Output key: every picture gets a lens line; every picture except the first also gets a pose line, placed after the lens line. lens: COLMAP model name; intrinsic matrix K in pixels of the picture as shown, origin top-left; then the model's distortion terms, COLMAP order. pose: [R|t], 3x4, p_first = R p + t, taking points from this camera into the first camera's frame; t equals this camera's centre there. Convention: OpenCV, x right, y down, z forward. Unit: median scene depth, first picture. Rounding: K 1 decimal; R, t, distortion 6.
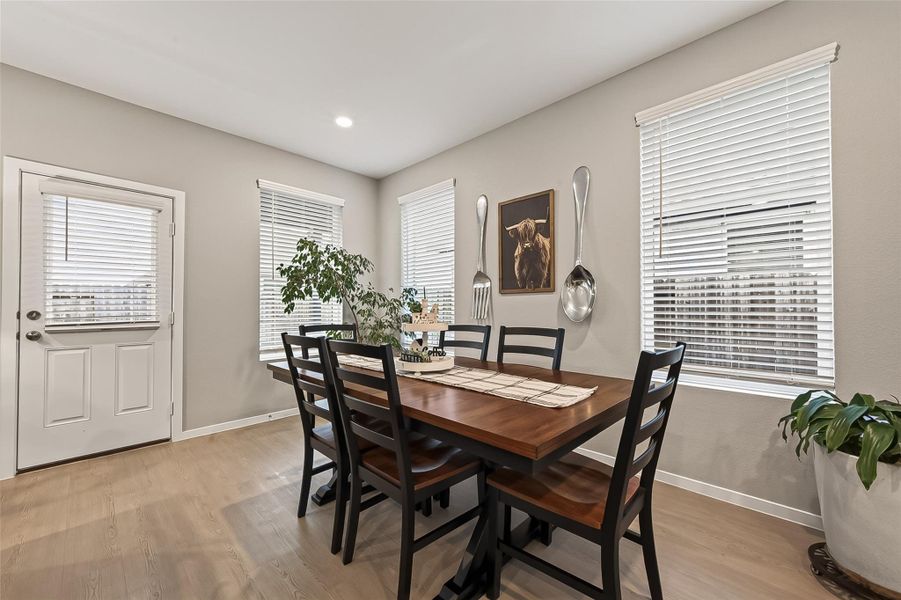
lens RADIAL K [[356.2, 0, 451.9], [0, 356.2, 302.1], [0, 0, 1]] dist [0.003465, 0.000325]
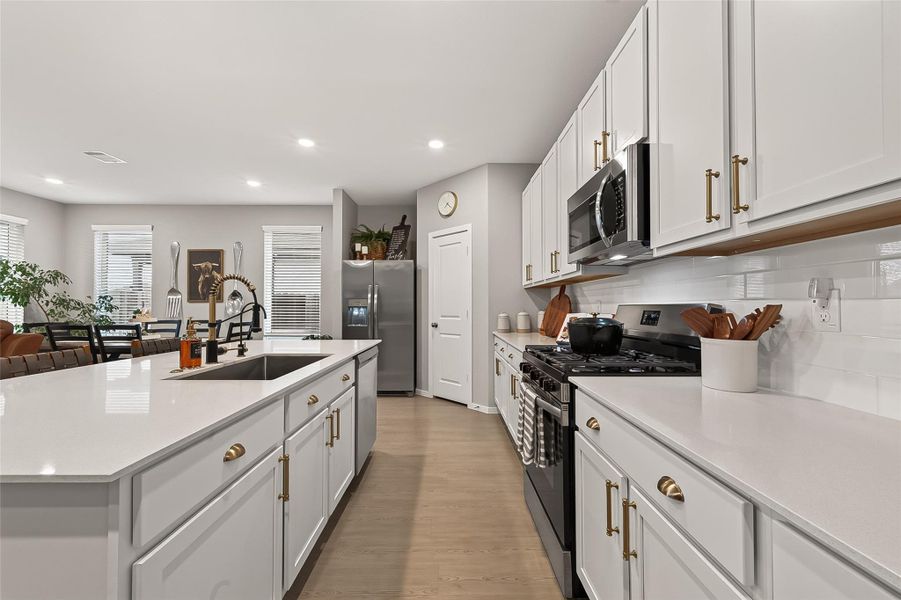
lens RADIAL K [[356.2, 0, 454.9], [0, 356.2, 302.4], [0, 0, 1]] dist [0.003465, 0.000325]
pose [[0.718835, 0.010376, 0.695103, -0.136337], [-0.012485, 0.999920, -0.002015, -0.035312], [-0.695069, -0.007230, 0.718907, -1.130285]]
